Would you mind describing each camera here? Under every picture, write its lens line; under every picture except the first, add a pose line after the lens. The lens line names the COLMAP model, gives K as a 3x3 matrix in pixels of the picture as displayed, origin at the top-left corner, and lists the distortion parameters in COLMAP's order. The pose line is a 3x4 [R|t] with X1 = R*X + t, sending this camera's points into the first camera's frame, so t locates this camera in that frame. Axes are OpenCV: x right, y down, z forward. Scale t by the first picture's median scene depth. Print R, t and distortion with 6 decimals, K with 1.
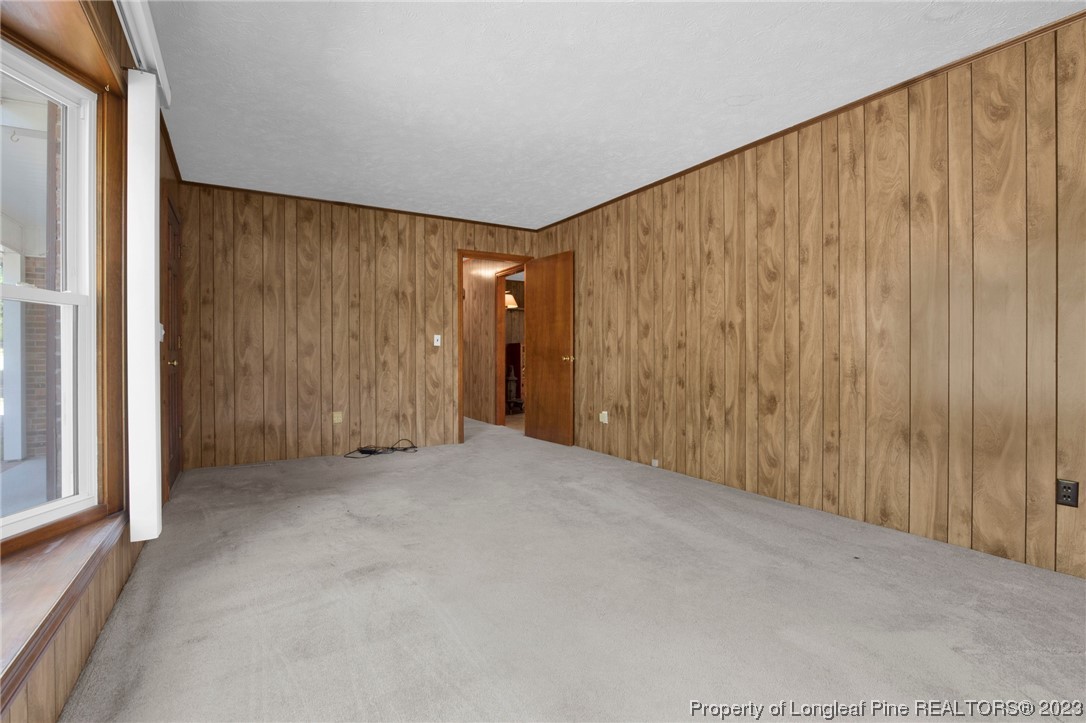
lens RADIAL K [[505.7, 0, 544.6], [0, 505.7, 354.2], [0, 0, 1]] dist [-0.025715, 0.001807]
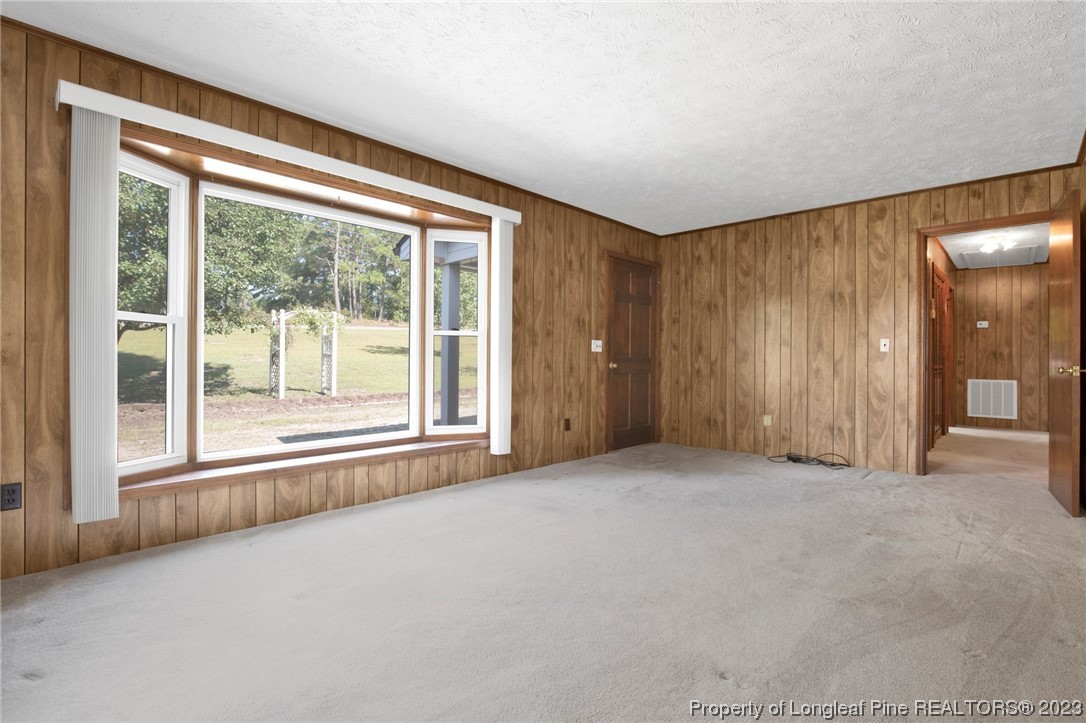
lens RADIAL K [[505.7, 0, 549.3], [0, 505.7, 367.6], [0, 0, 1]] dist [-0.025715, 0.001807]
pose [[0.282966, 0.019965, -0.958922, 0.449029], [-0.002672, 0.999796, 0.020027, -0.005784], [0.959126, -0.003104, 0.282962, 0.243908]]
